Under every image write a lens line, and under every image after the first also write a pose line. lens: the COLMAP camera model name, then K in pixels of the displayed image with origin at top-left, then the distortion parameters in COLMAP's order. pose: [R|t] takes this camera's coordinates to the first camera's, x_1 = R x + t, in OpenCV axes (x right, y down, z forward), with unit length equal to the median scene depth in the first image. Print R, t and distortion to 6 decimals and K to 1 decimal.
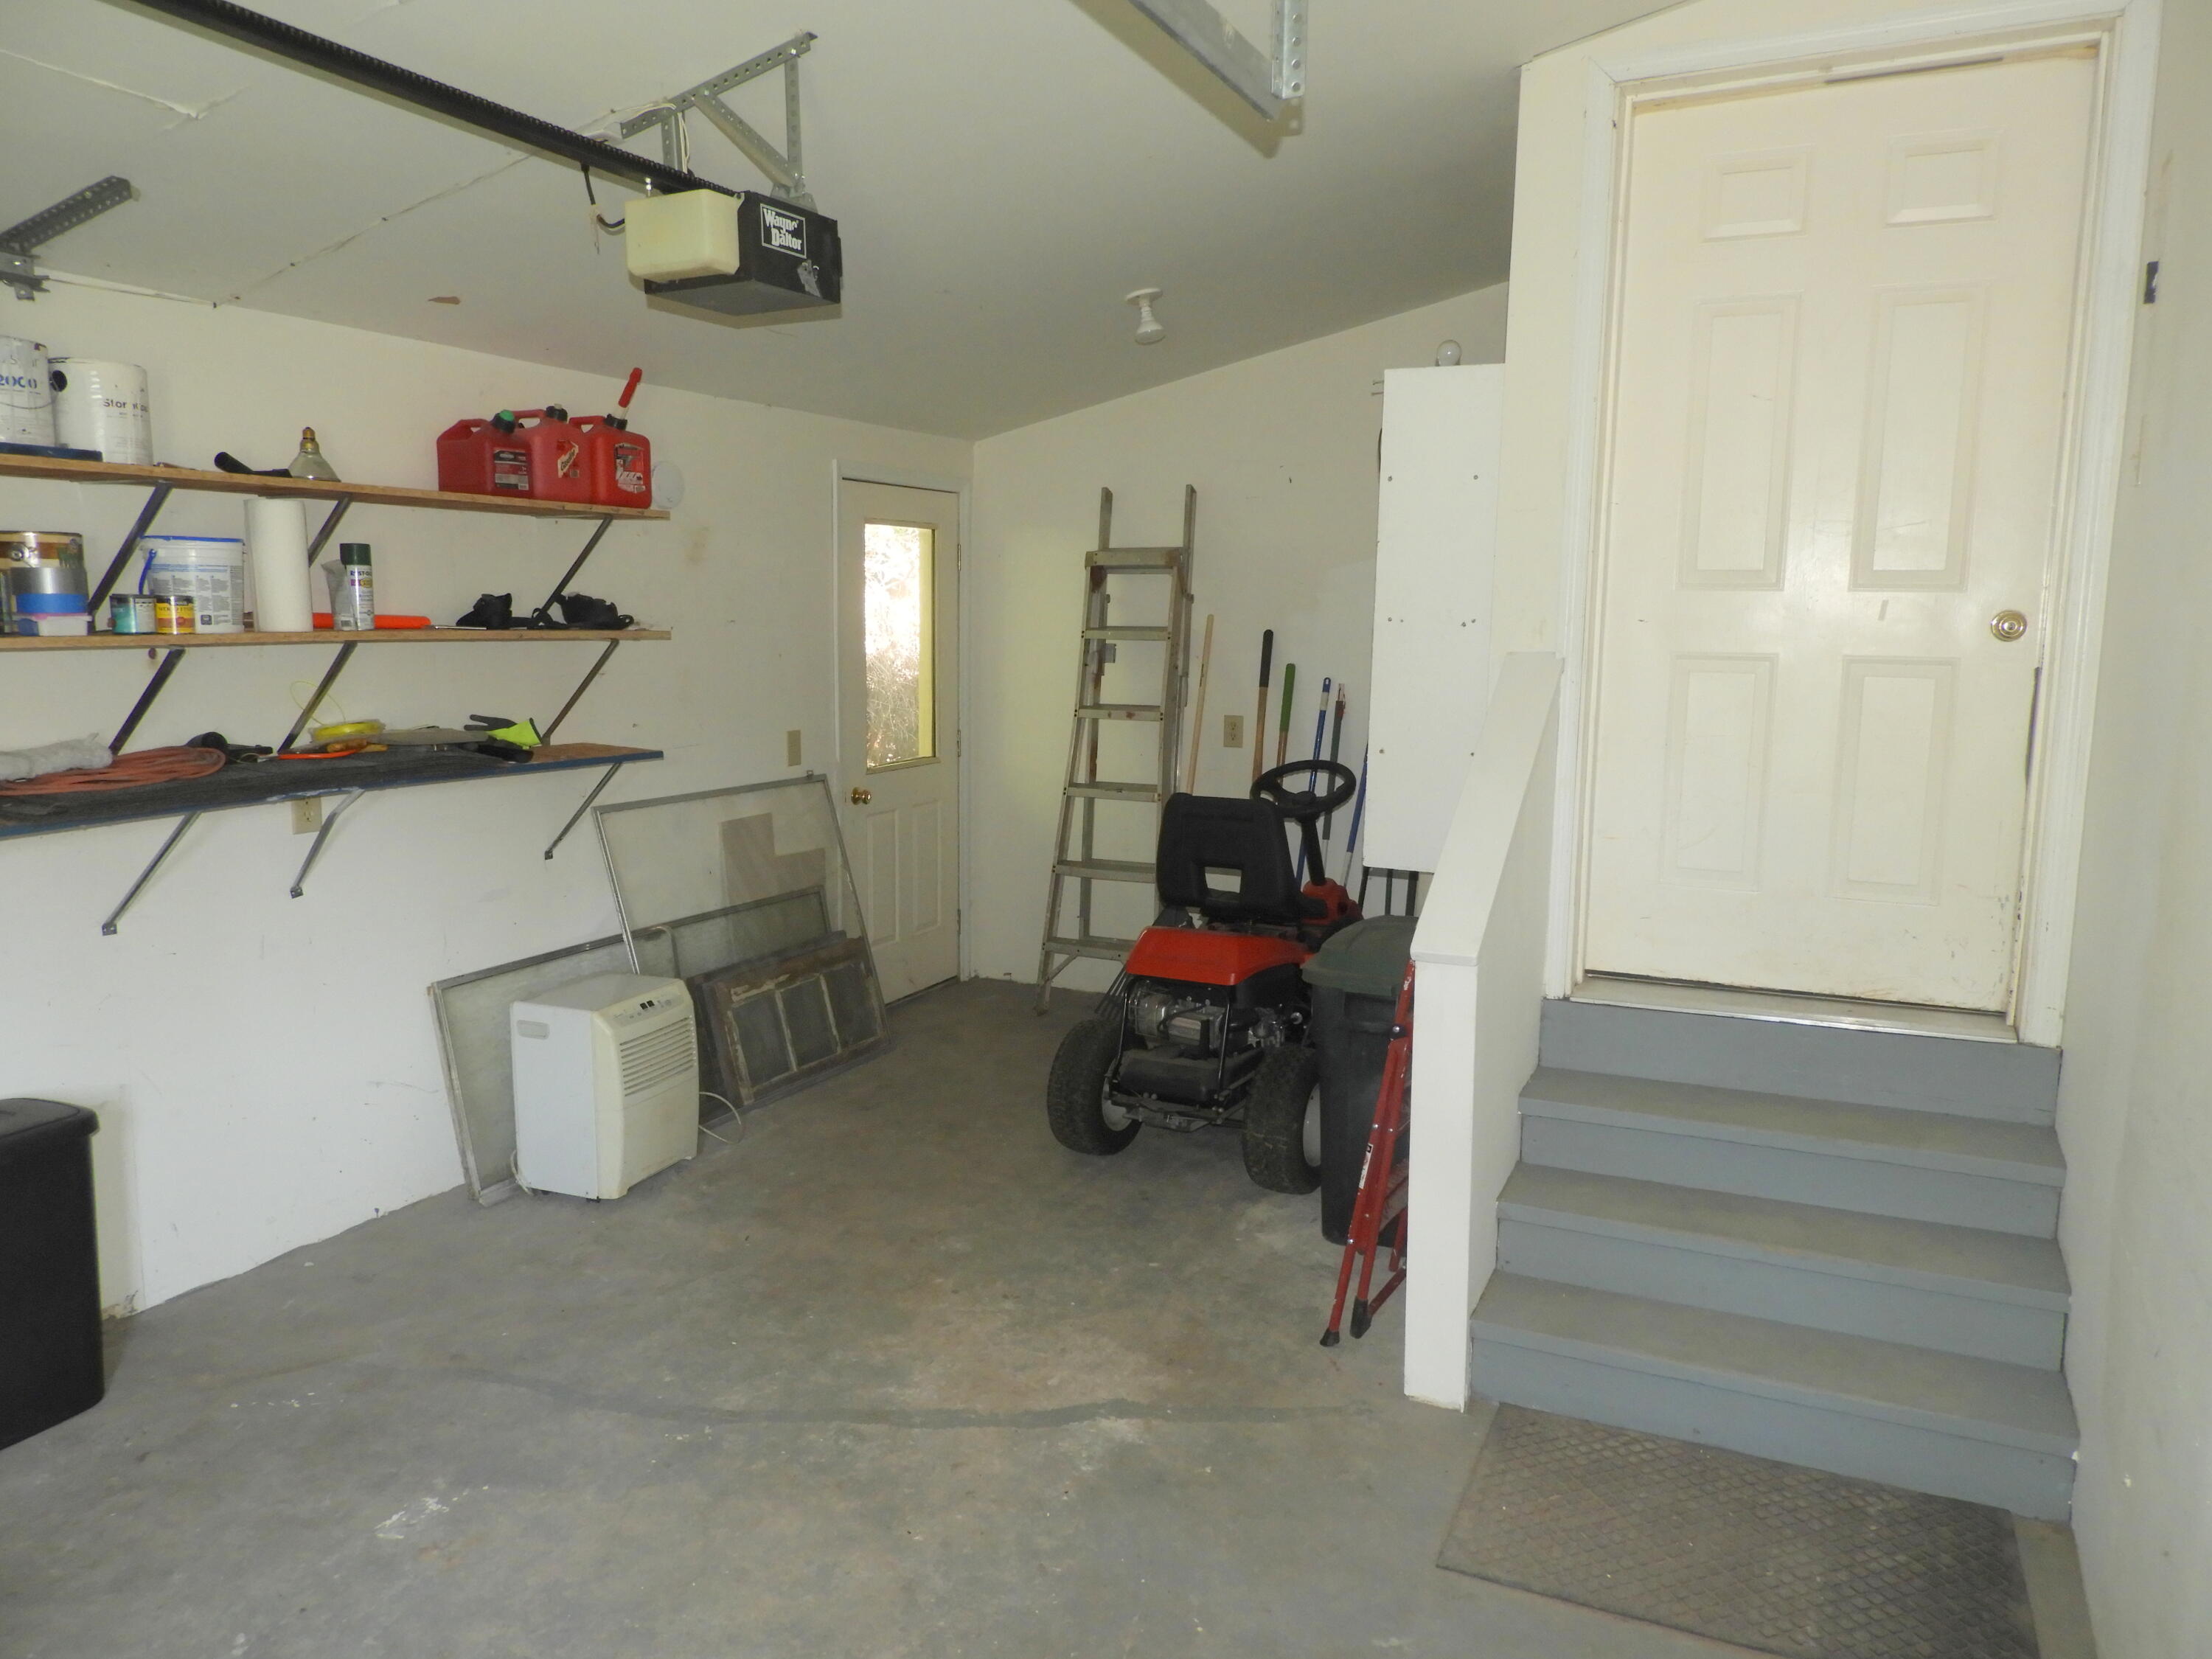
lens RADIAL K [[1575.5, 0, 1119.1], [0, 1575.5, 829.8], [0, 0, 1]] dist [0.012043, -0.003219]
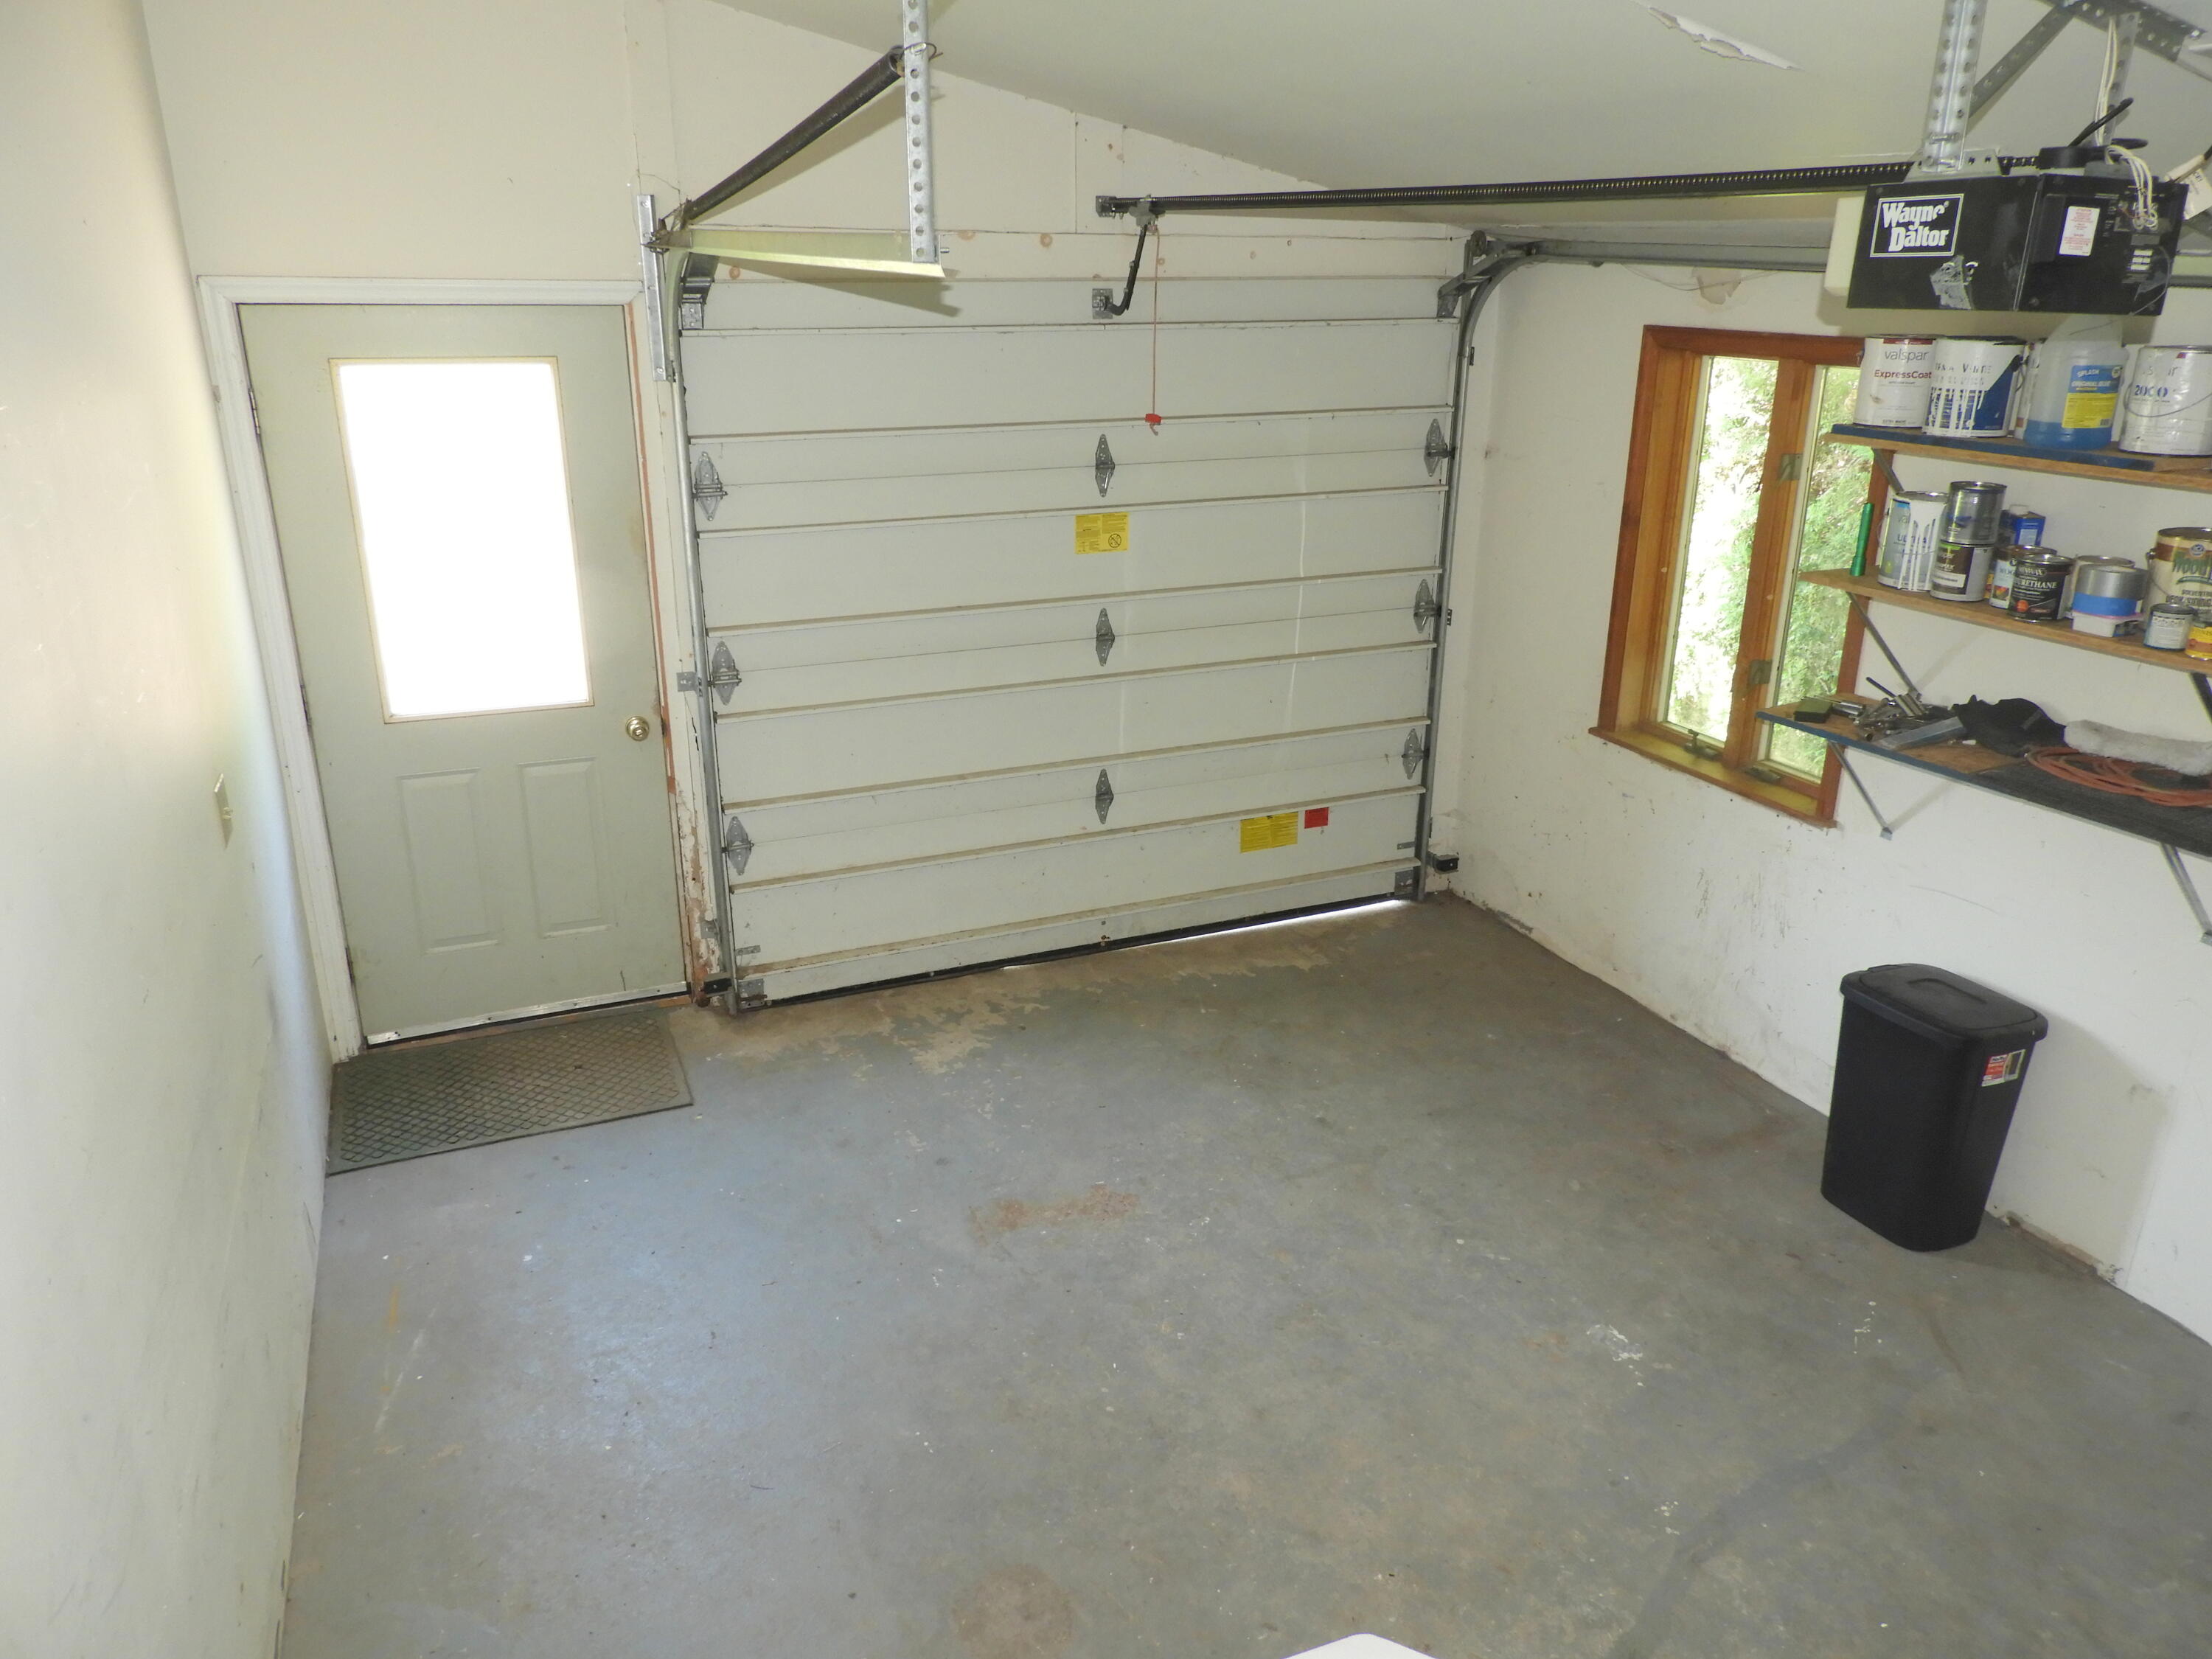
lens RADIAL K [[1575.5, 0, 1118.9], [0, 1575.5, 826.2], [0, 0, 1]] dist [0.012043, -0.003219]
pose [[-0.655959, 0.235766, -0.717030, 0.576332], [-0.127085, 0.901905, 0.412815, -0.377193], [0.744021, 0.361913, -0.561651, 1.206673]]
